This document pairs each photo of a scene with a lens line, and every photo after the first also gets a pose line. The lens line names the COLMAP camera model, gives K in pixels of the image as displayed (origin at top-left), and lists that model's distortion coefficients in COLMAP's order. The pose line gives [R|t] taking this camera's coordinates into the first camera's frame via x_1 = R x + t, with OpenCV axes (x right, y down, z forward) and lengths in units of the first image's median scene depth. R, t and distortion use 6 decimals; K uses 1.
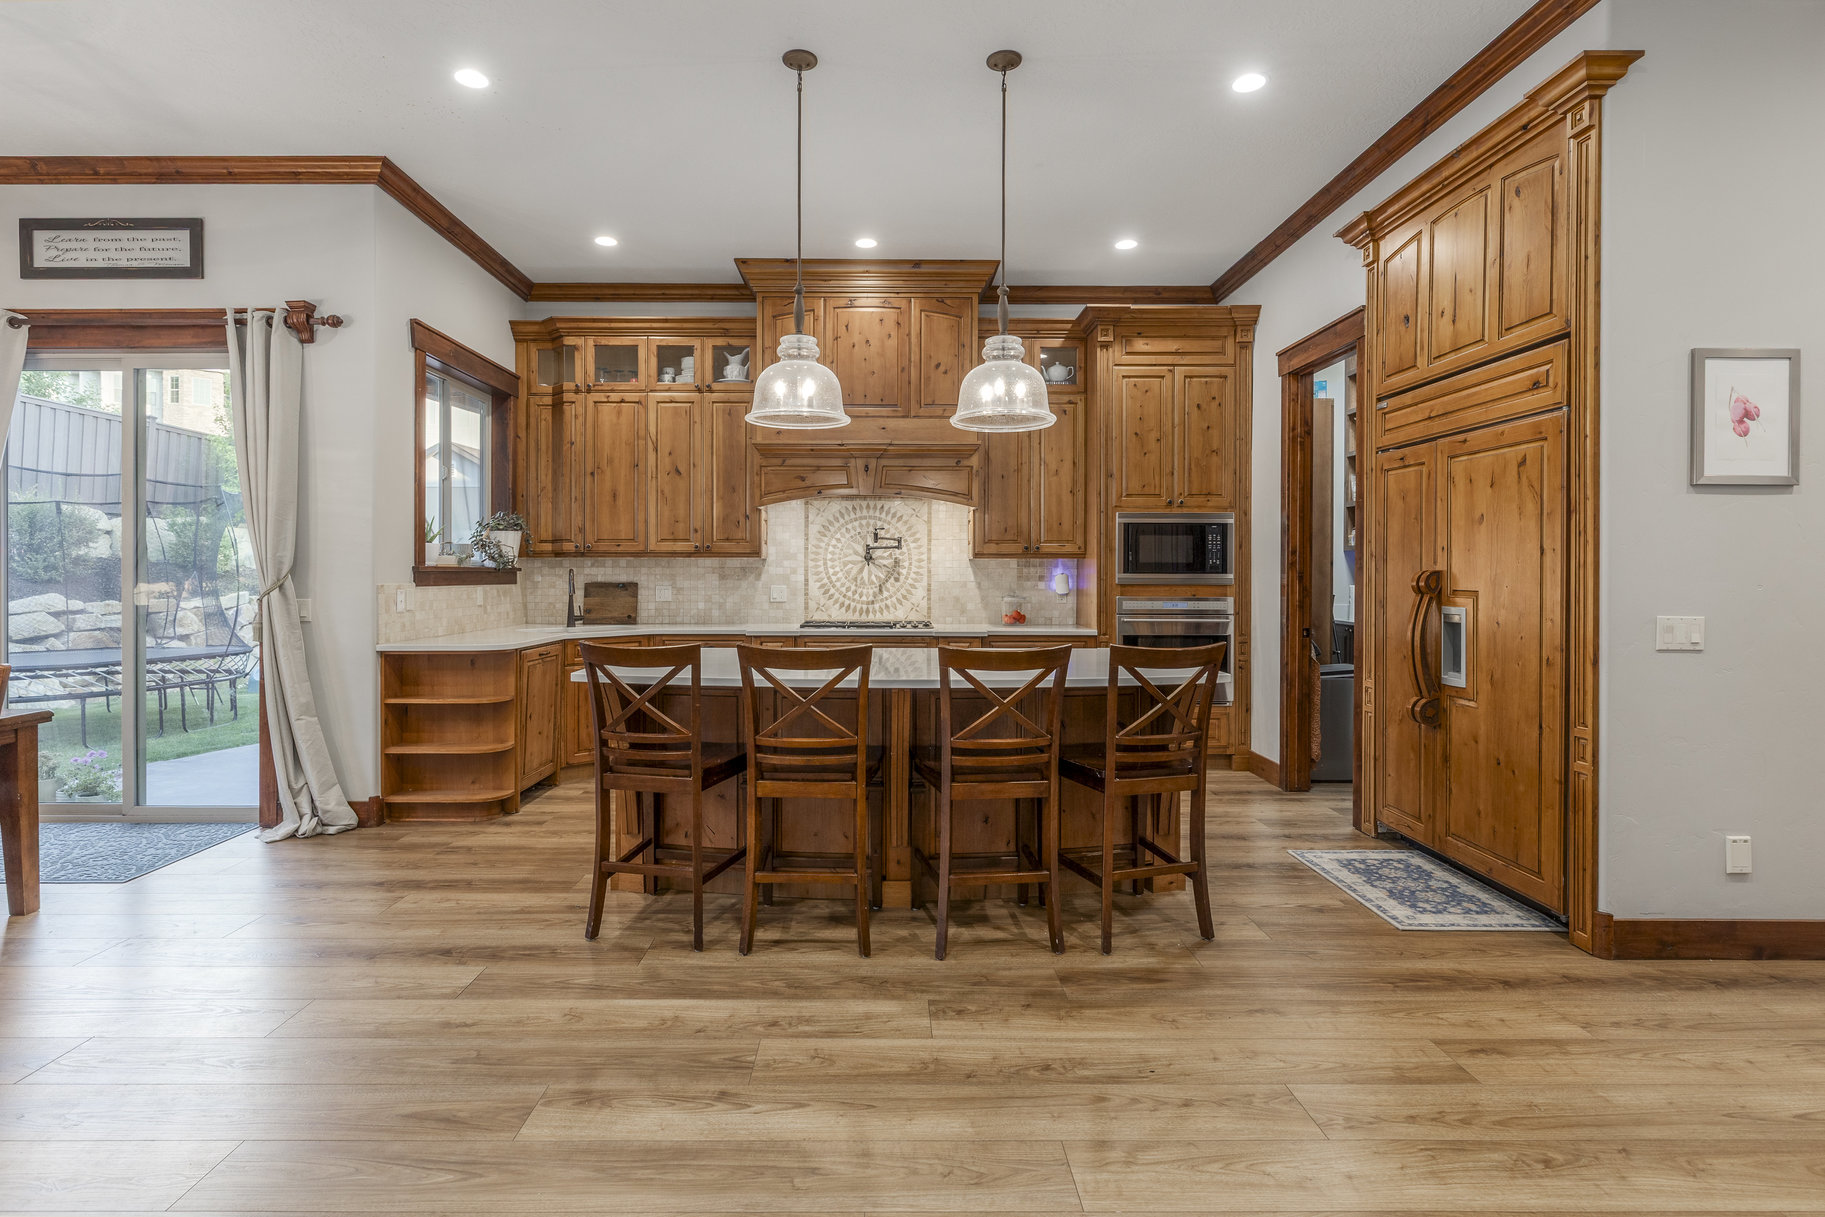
lens RADIAL K [[966.9, 0, 905.1], [0, 966.9, 574.0], [0, 0, 1]] dist [-0.002997, -0.001118]
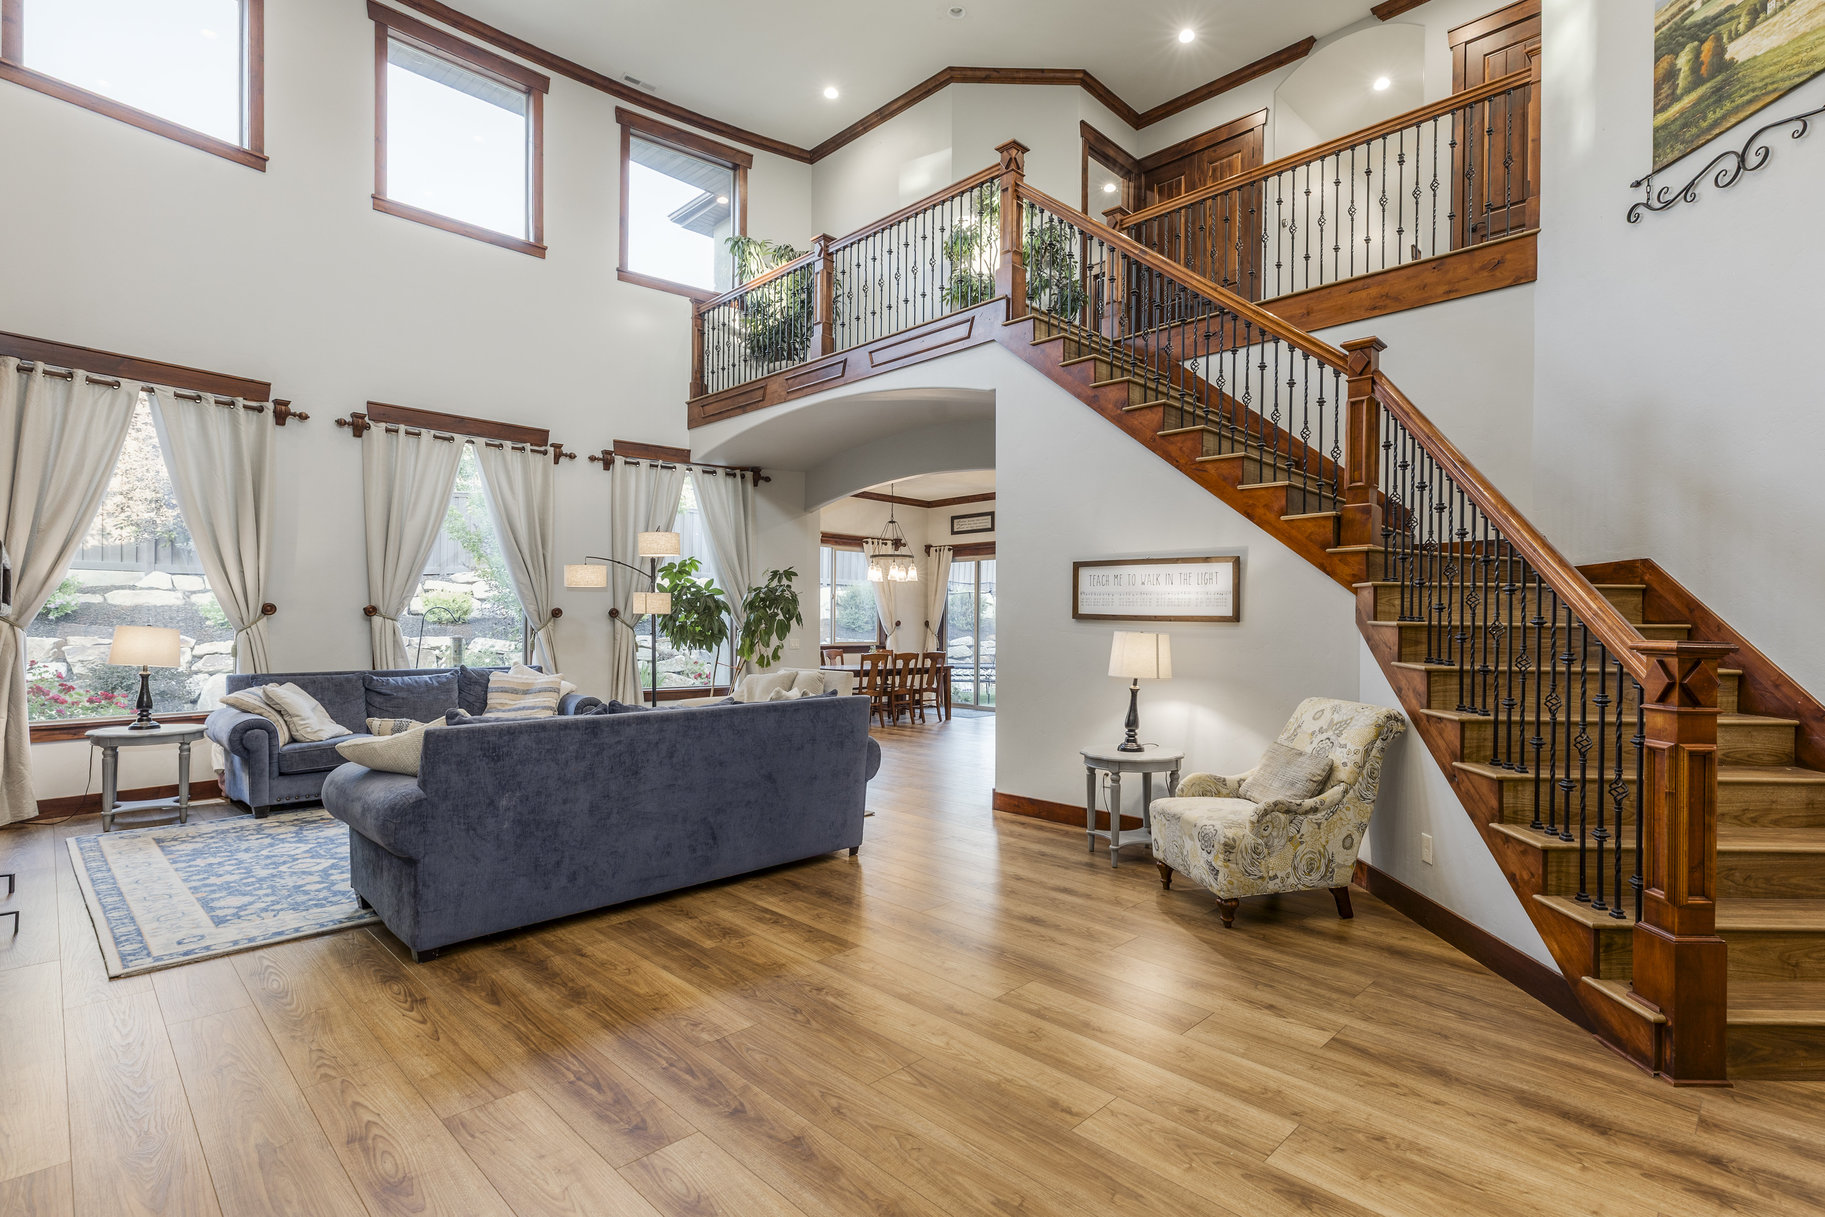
lens RADIAL K [[871.4, 0, 960.0], [0, 871.4, 626.3], [0, 0, 1]] dist [0.004546, 0.000348]
pose [[0.717378, 0.006157, -0.696657, 0.806201], [-0.006407, 0.999977, 0.002240, -0.009025], [0.696655, 0.002857, 0.717401, -0.758009]]
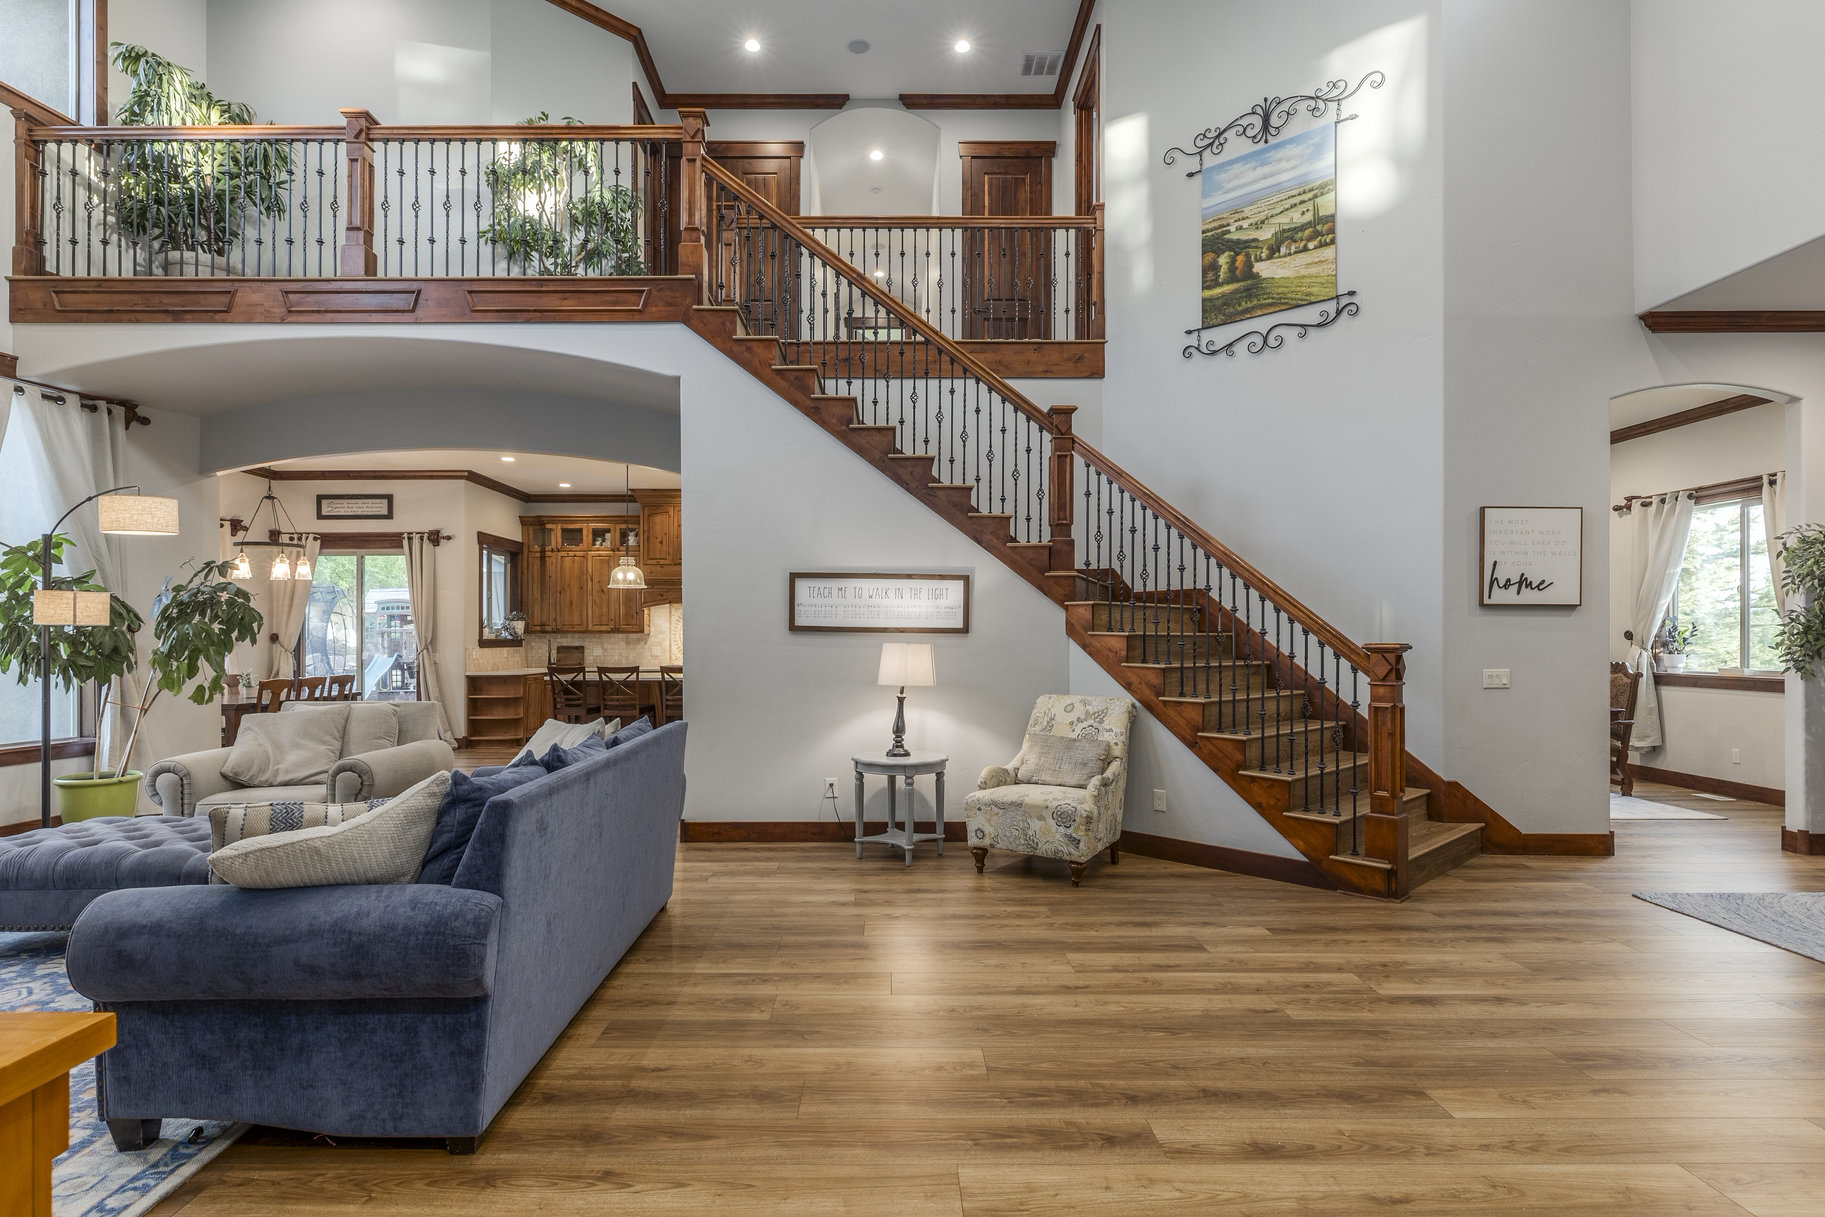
lens RADIAL K [[952.6, 0, 886.5], [0, 952.6, 634.6], [0, 0, 1]] dist [0.001650, -0.000724]
pose [[0.999955, -0.002513, -0.009181, 0.377522], [0.002493, 0.999995, -0.002181, -0.009359], [0.009186, 0.002158, 0.999955, -0.986717]]
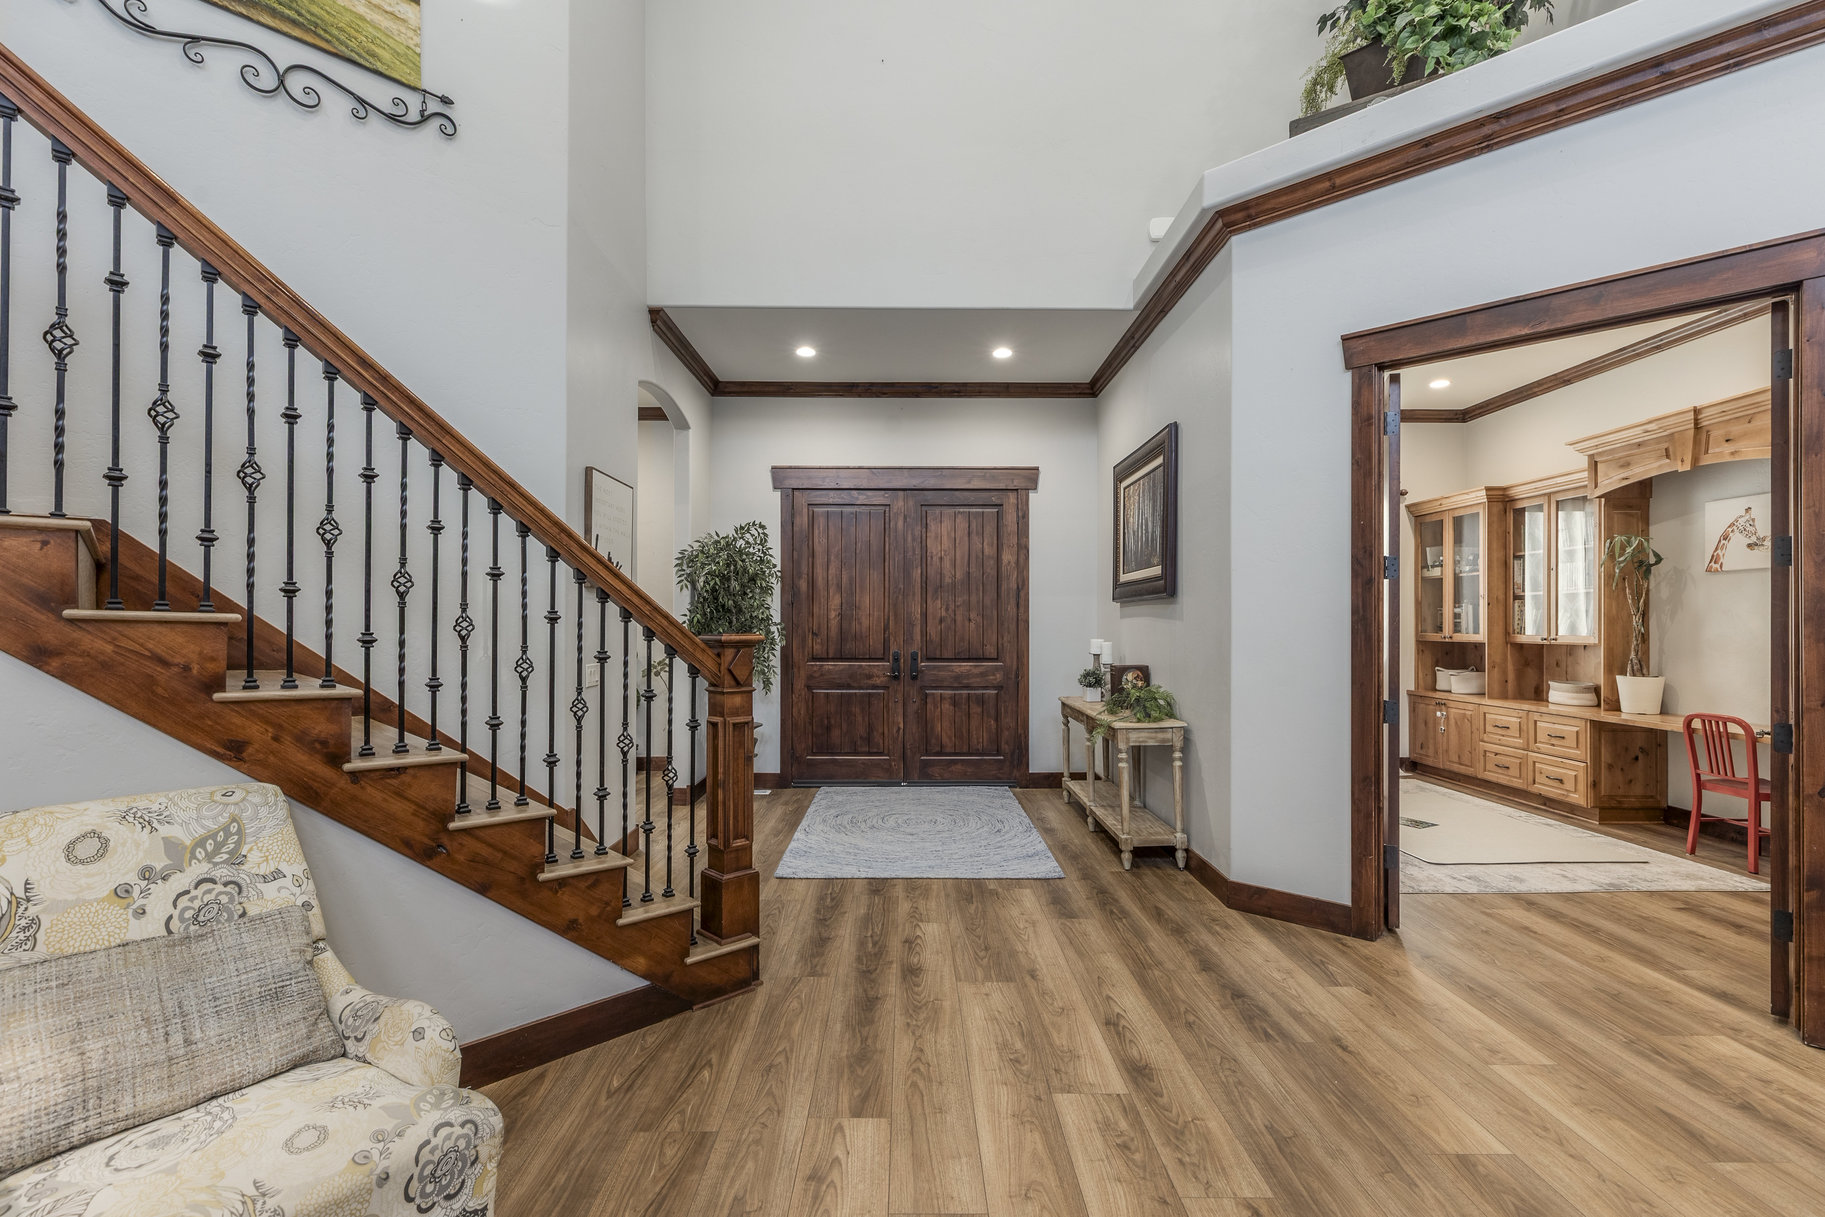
lens RADIAL K [[819.8, 0, 914.7], [0, 819.8, 625.9], [0, 0, 1]] dist [0.003058, 0.000310]
pose [[0.000483, -0.001677, 0.999998, 0.295596], [-0.002078, 0.999996, 0.001678, -0.009109], [-0.999998, -0.002079, 0.000480, -0.339258]]
